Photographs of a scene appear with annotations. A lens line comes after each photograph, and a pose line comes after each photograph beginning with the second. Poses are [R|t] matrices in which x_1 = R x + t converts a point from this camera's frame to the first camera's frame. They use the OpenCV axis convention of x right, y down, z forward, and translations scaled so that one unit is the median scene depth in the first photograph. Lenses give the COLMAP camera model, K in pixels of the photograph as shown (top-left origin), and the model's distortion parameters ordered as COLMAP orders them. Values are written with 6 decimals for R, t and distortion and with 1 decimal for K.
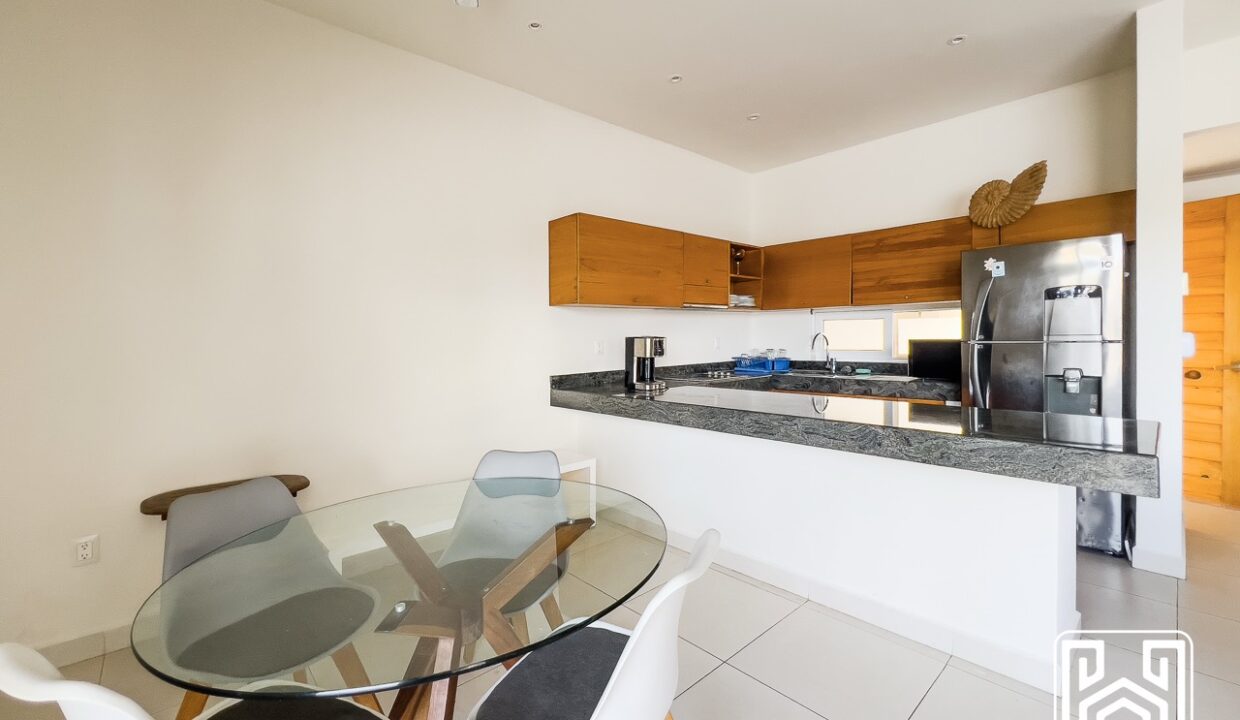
lens RADIAL K [[507.6, 0, 613.2], [0, 507.6, 350.7], [0, 0, 1]] dist [-0.007449, 0.001318]
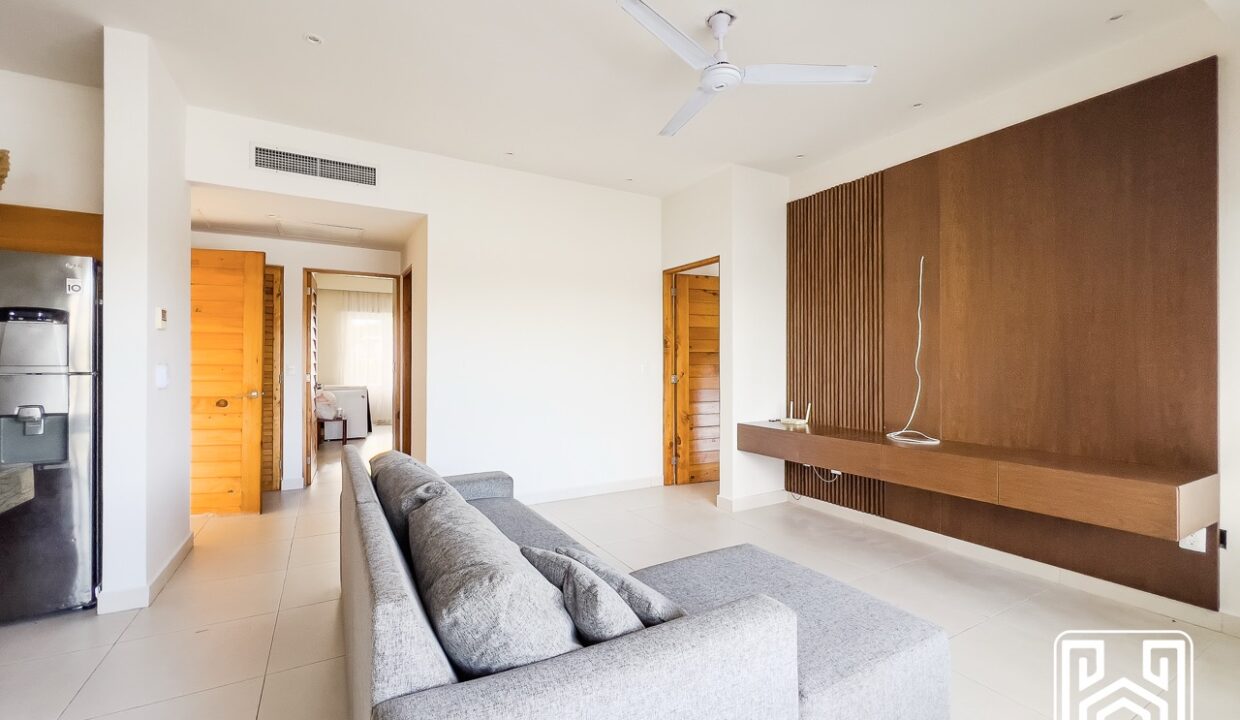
lens RADIAL K [[507.6, 0, 584.6], [0, 507.6, 378.3], [0, 0, 1]] dist [-0.007449, 0.001318]
pose [[0.289817, -0.006466, 0.957060, 0.337506], [0.010784, 0.999936, 0.003490, -0.003276], [-0.957021, 0.009310, 0.289869, -0.117832]]
